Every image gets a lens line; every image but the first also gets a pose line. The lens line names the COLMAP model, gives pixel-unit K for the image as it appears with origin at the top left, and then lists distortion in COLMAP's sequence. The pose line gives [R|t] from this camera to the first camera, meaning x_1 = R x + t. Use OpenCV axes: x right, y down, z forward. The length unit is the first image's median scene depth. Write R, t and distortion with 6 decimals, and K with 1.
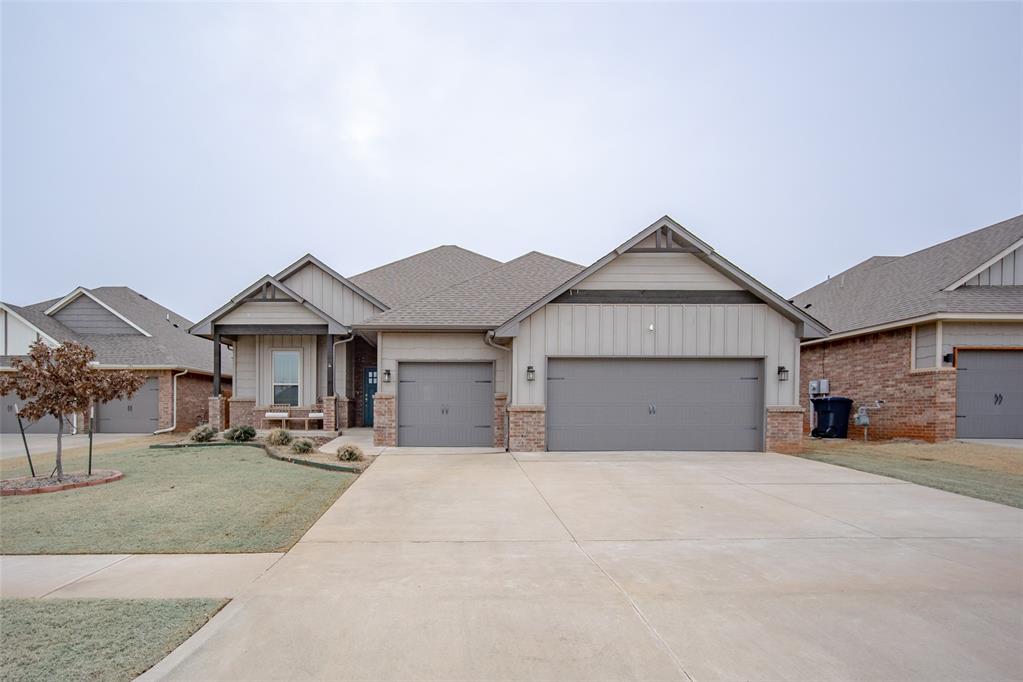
lens RADIAL K [[552.1, 0, 432.9], [0, 552.1, 418.4], [0, 0, 1]] dist [-0.007978, 0.002531]
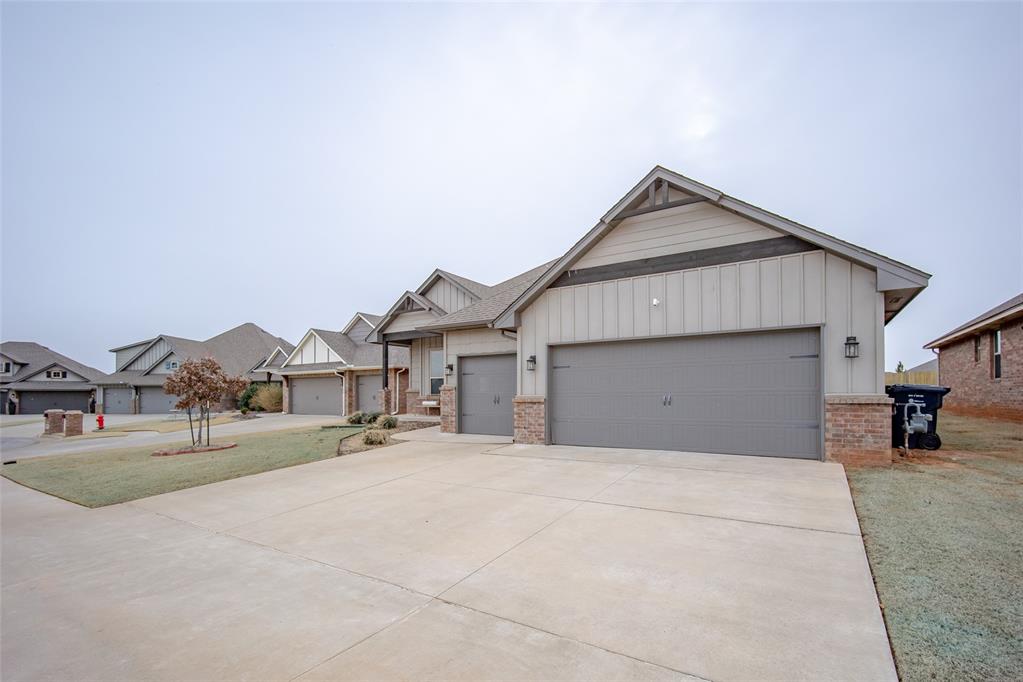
lens RADIAL K [[483.8, 0, 475.1], [0, 483.8, 387.1], [0, 0, 1]] dist [-0.010427, -0.000195]
pose [[0.826603, -0.016426, -0.562545, 0.571323], [-0.000268, 0.999562, -0.029580, -0.014222], [0.562785, 0.024601, 0.826237, 0.244772]]
